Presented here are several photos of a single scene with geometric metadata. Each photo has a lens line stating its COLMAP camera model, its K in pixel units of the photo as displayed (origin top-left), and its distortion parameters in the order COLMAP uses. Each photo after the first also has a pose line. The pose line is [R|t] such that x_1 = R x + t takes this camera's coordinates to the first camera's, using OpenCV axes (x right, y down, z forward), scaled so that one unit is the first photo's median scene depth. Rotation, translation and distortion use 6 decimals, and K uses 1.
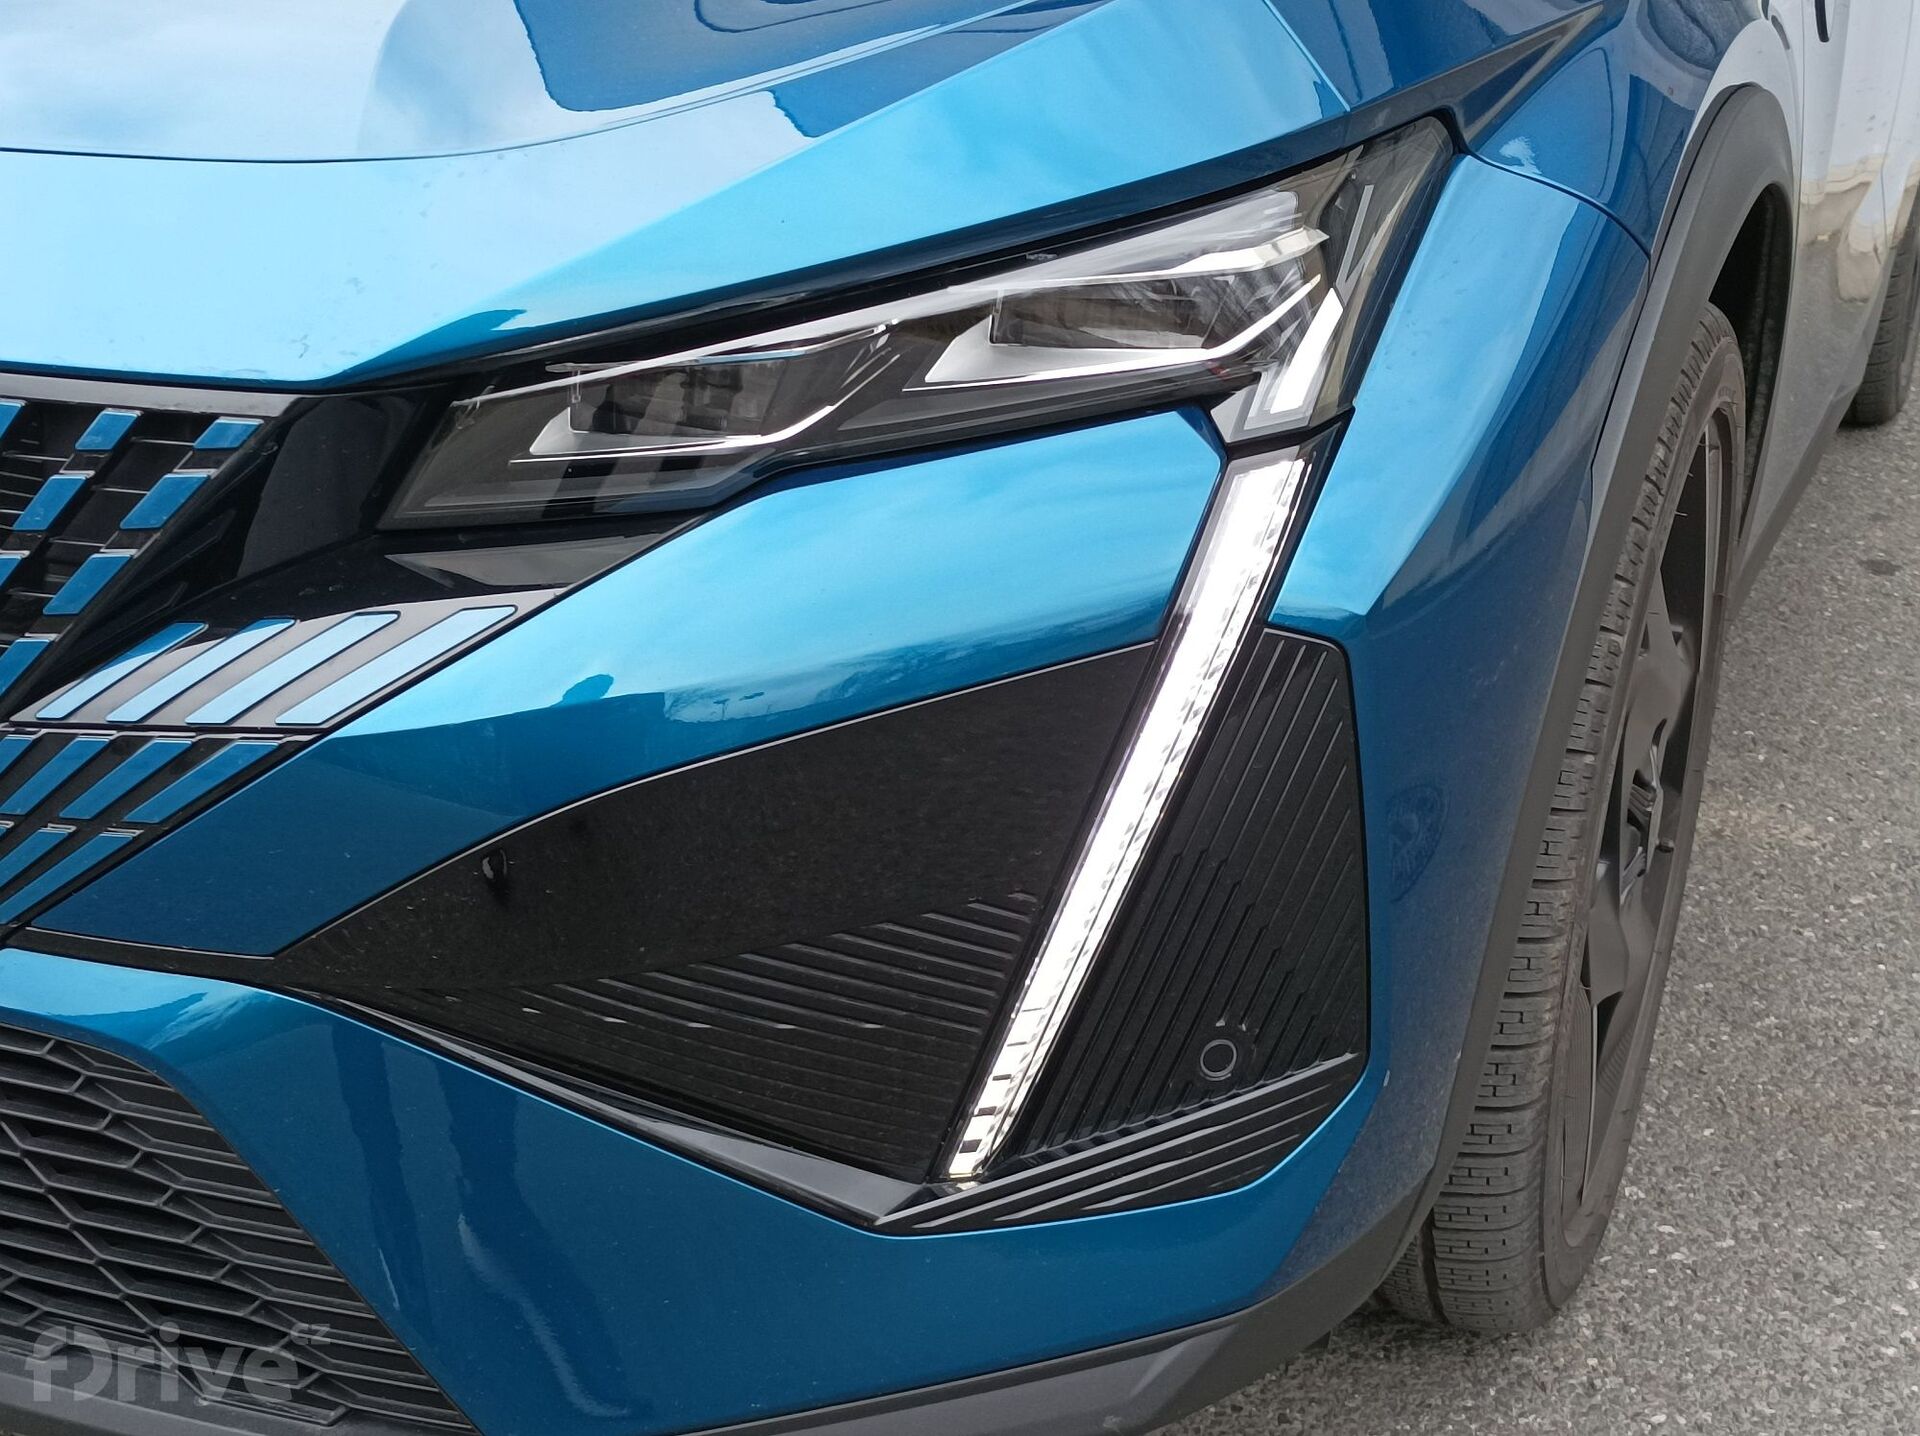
lens RADIAL K [[1476.0, 0, 961.1], [0, 1476.0, 690.8], [0, 0, 1]] dist [0.028030, -0.000306]
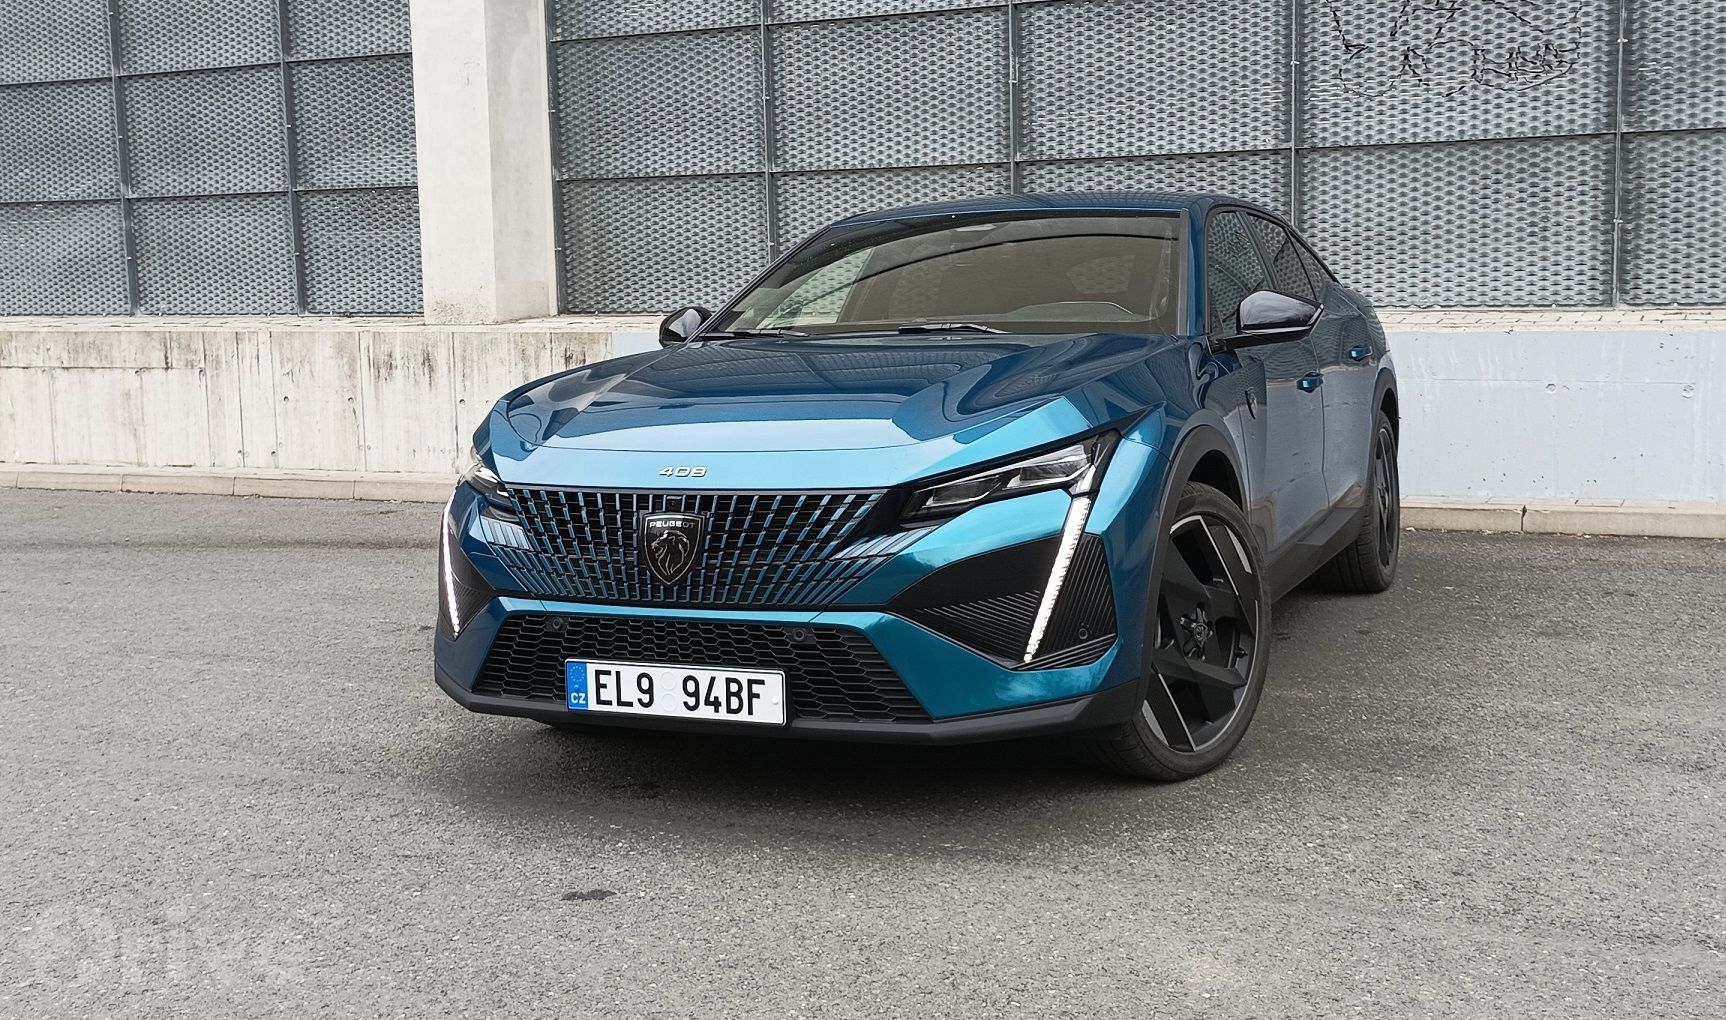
lens RADIAL K [[1289.7, 0, 863.0], [0, 1289.7, 510.0], [0, 0, 1]] dist [0.005467, -0.005104]
pose [[0.997906, -0.034281, 0.054853, -0.703825], [0.048272, 0.959147, -0.278759, 0.975873], [-0.043056, 0.280823, 0.958793, -2.867415]]
